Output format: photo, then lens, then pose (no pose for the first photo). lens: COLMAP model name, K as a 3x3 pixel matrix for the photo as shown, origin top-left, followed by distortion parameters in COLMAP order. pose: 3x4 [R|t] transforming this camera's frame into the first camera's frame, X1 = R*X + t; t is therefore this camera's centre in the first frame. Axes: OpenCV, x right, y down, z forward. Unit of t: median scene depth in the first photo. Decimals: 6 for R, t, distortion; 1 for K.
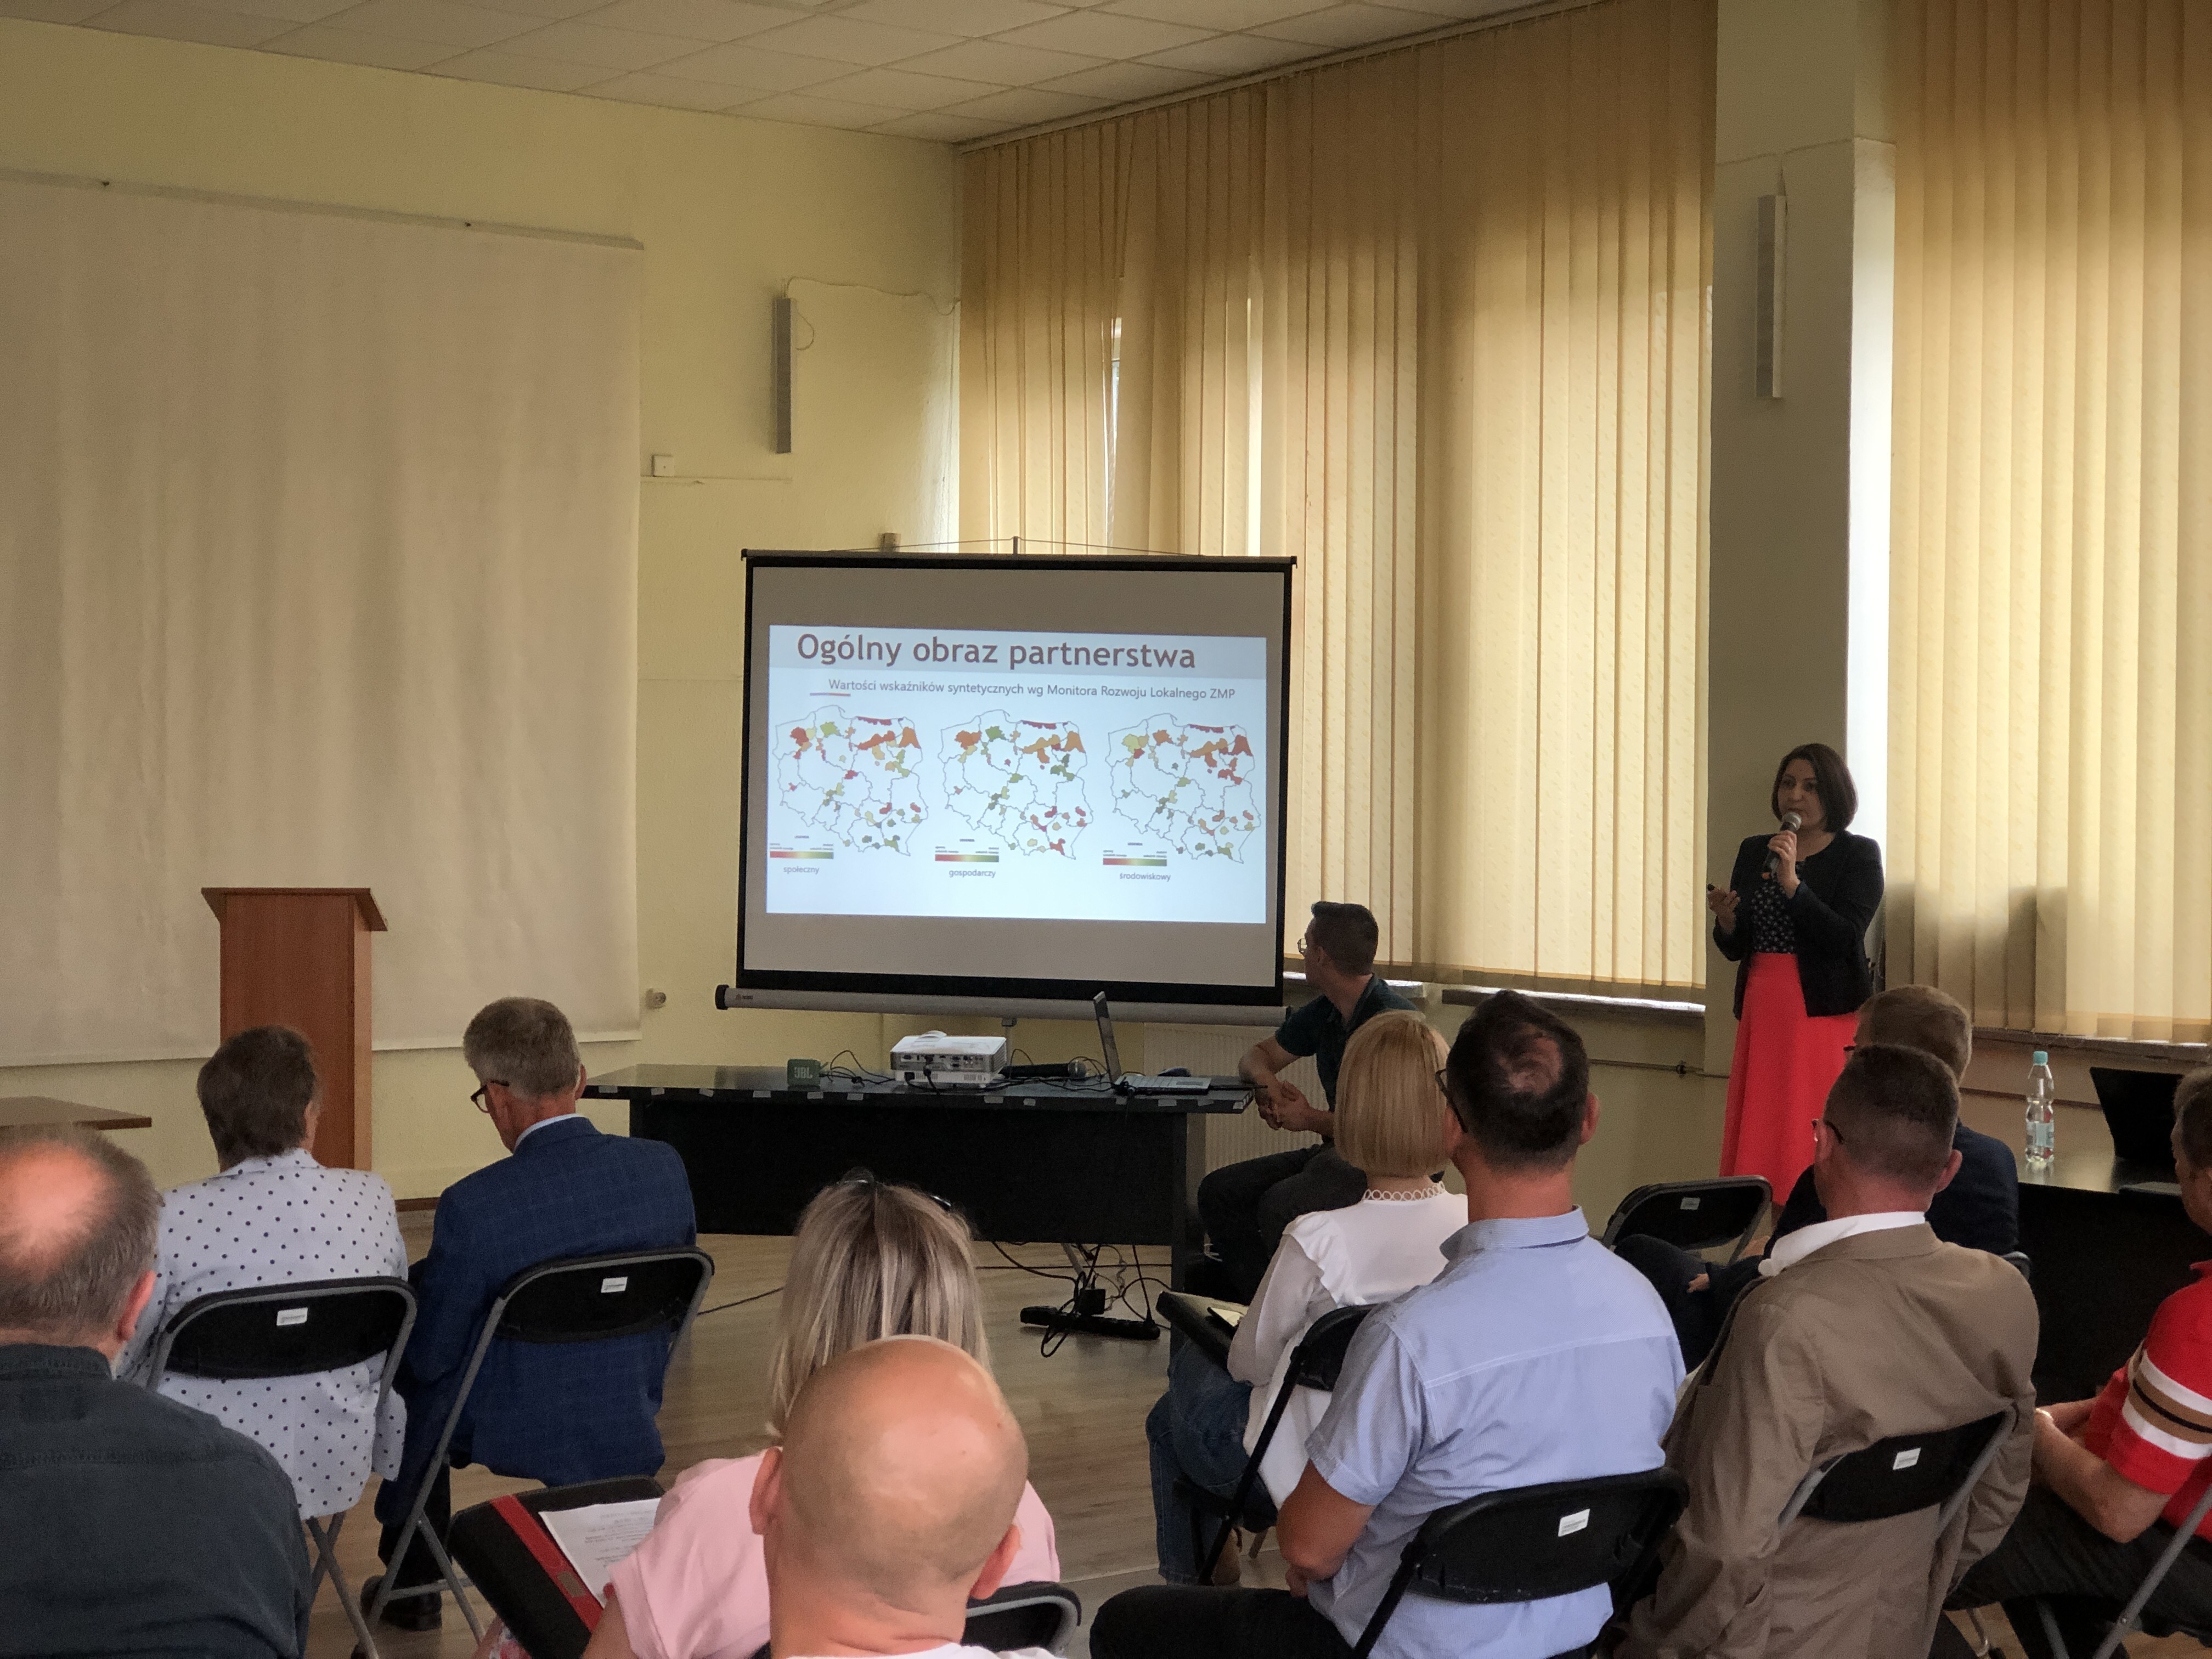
lens RADIAL K [[3659.1, 0, 1122.3], [0, 3659.1, 828.3], [0, 0, 1]] dist [0.036883, 0.000000]
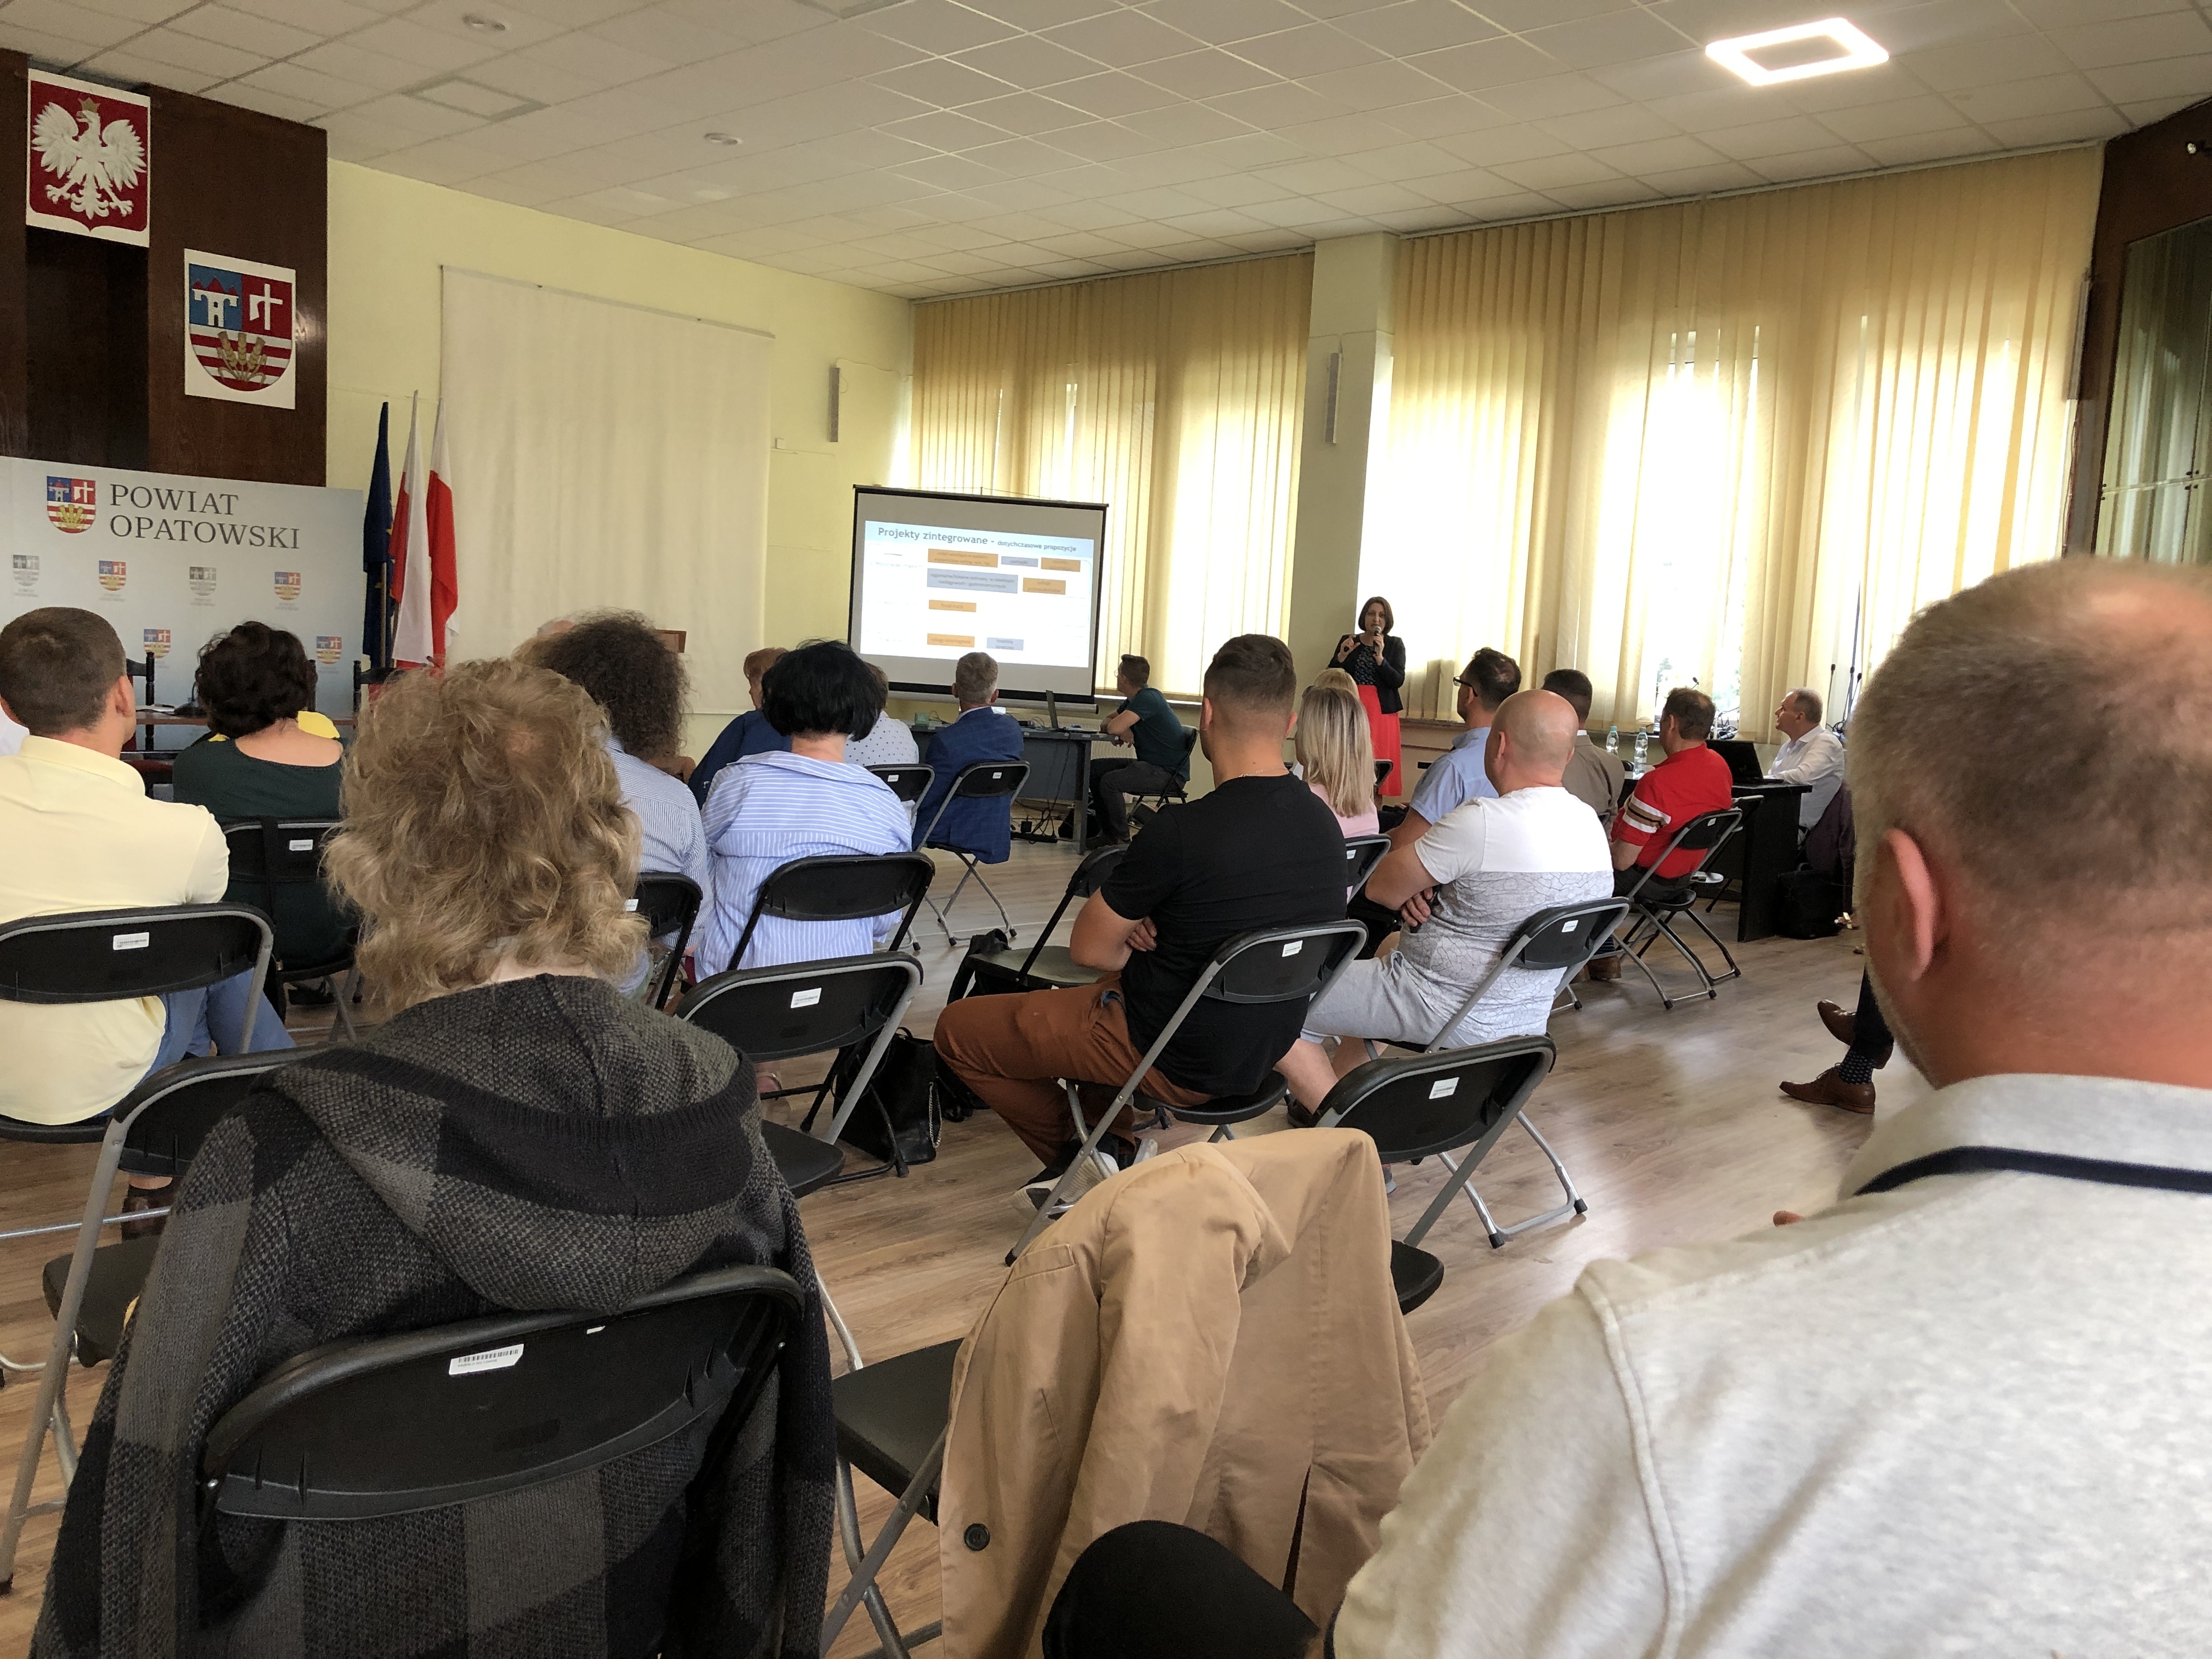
lens RADIAL K [[1815.9, 0, 1101.0], [0, 1815.9, 844.6], [0, 0, 1]] dist [0.049078, -0.022260]
pose [[0.980067, 0.023160, 0.197314, -0.171516], [-0.041963, 0.994907, 0.091650, 0.031963], [-0.194187, -0.098103, 0.976047, -0.104939]]
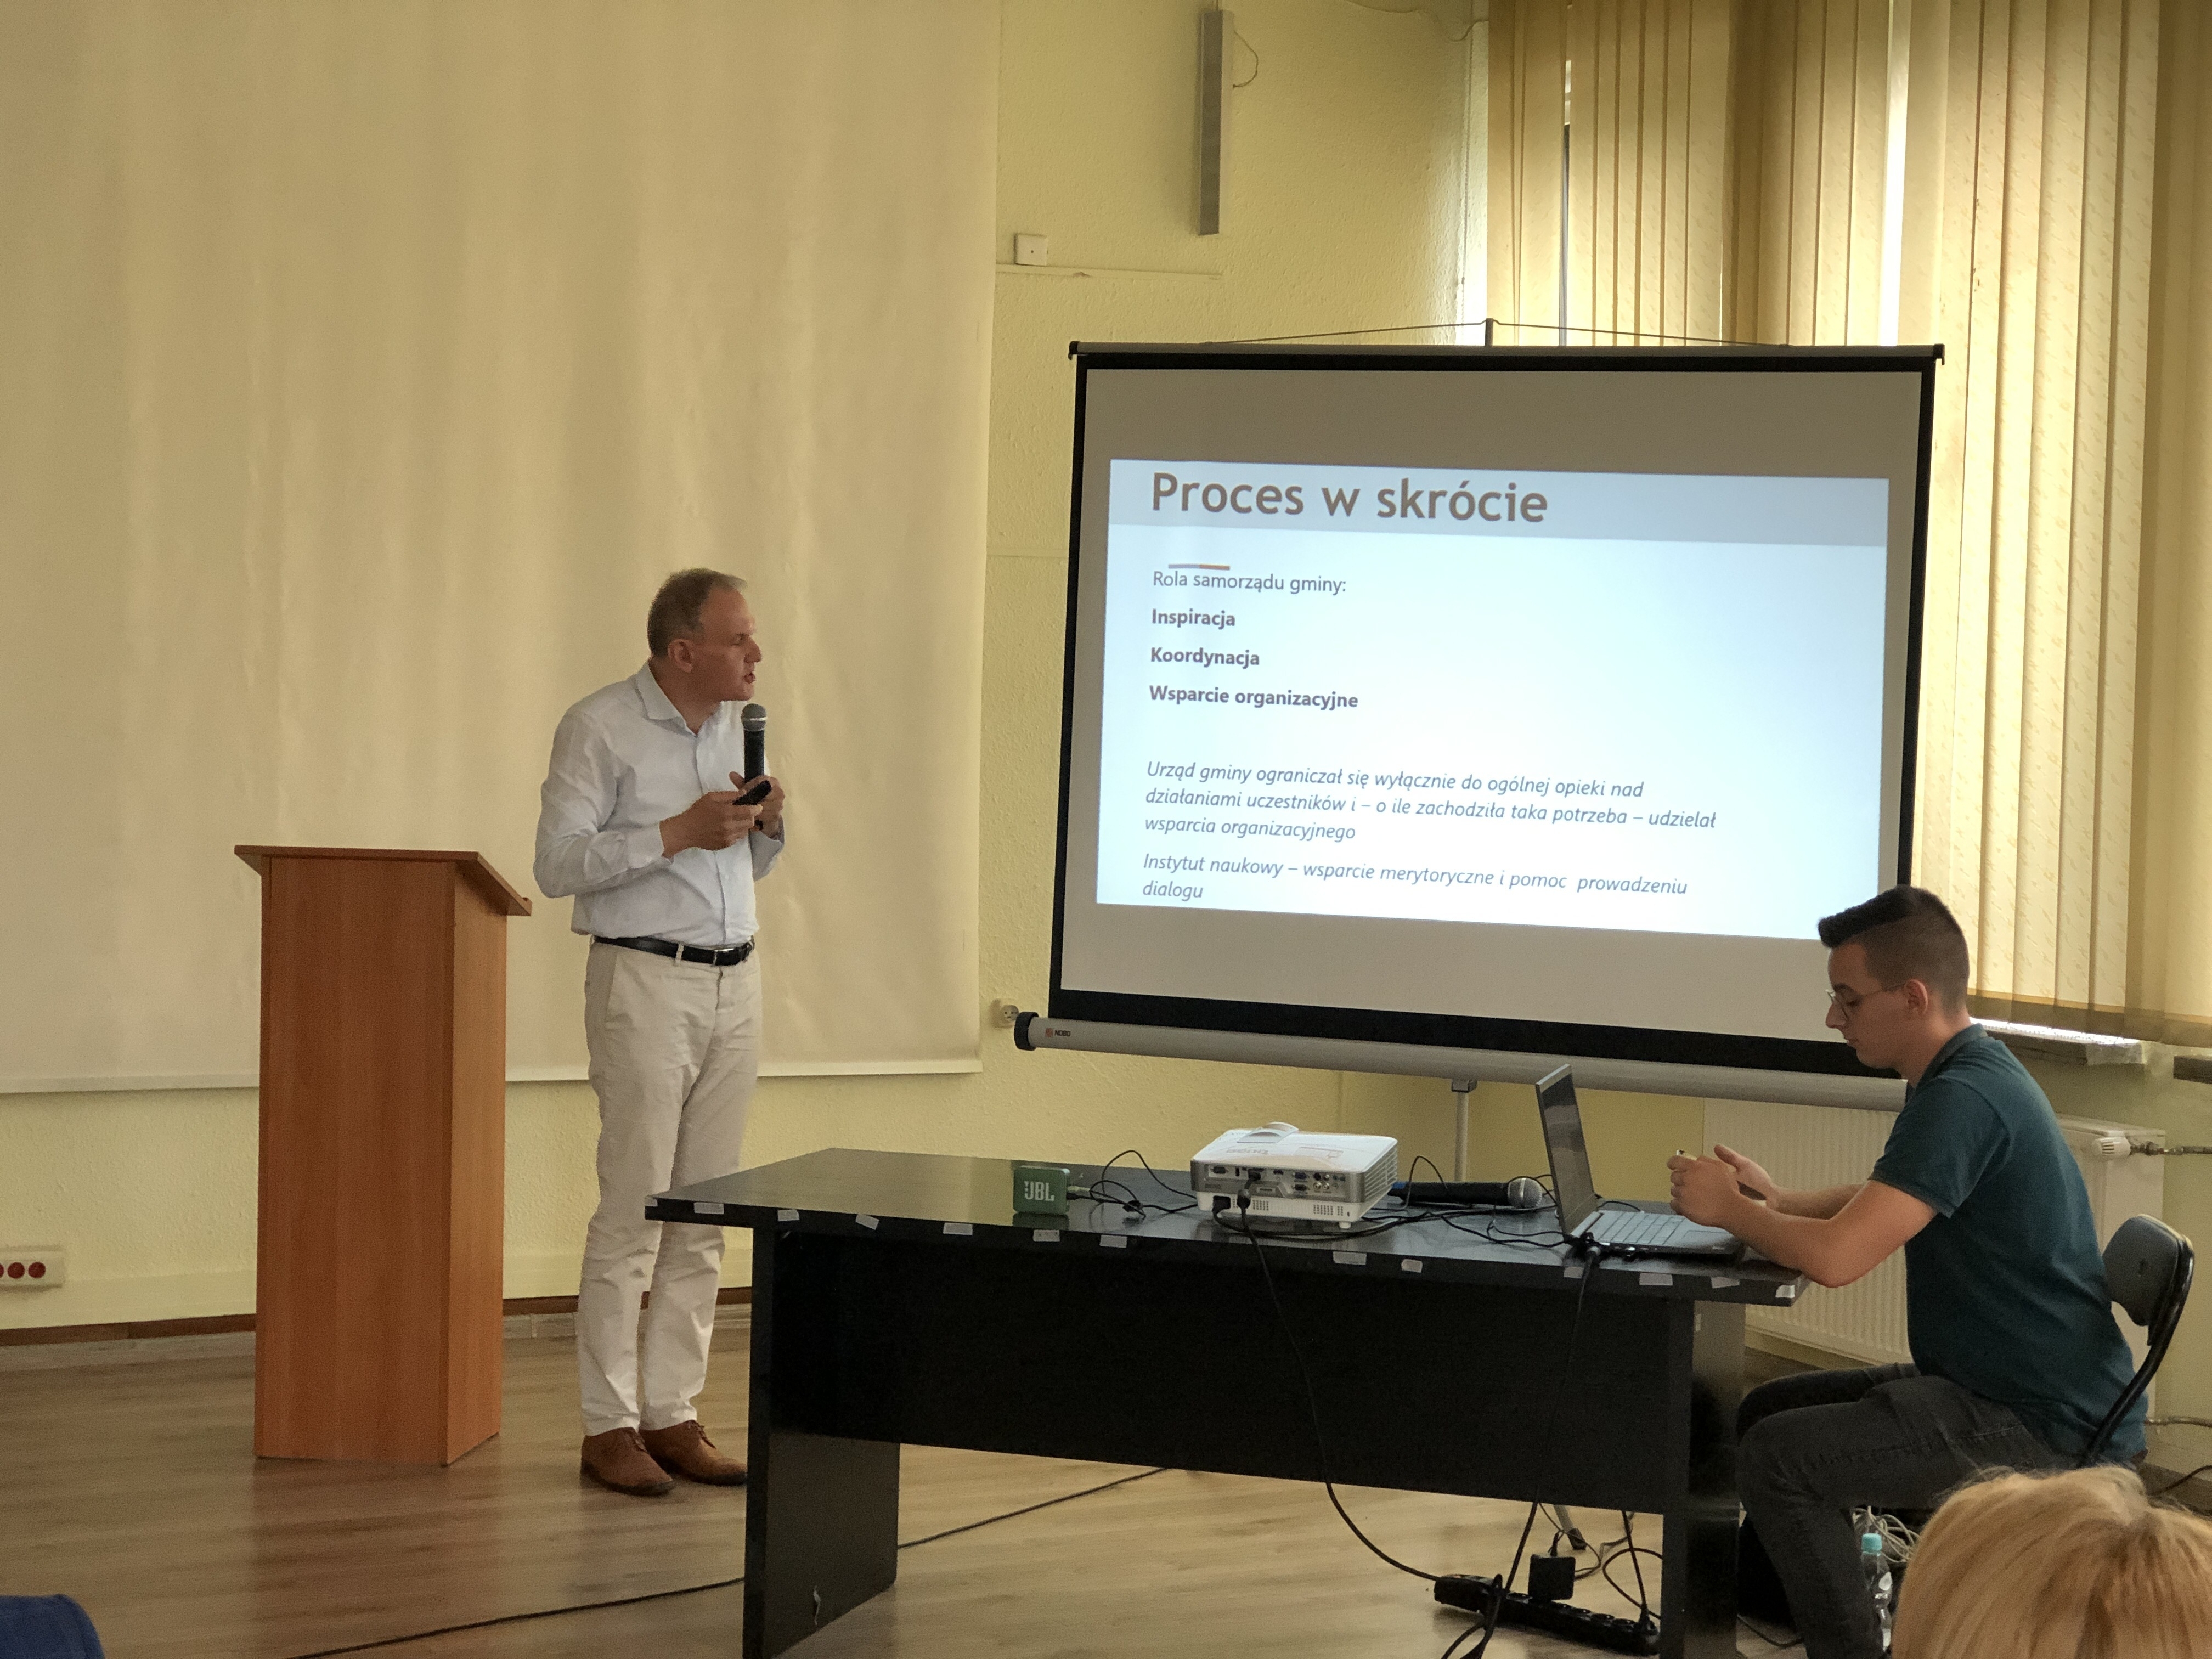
lens RADIAL K [[3659.1, 0, 1113.3], [0, 3659.1, 837.6], [0, 0, 1]] dist [0.036883, 0.000000]
pose [[0.981157, 0.023378, -0.191793, 0.030831], [-0.020123, 0.999619, 0.018902, -0.000890], [0.192162, -0.014686, 0.981253, 0.371697]]
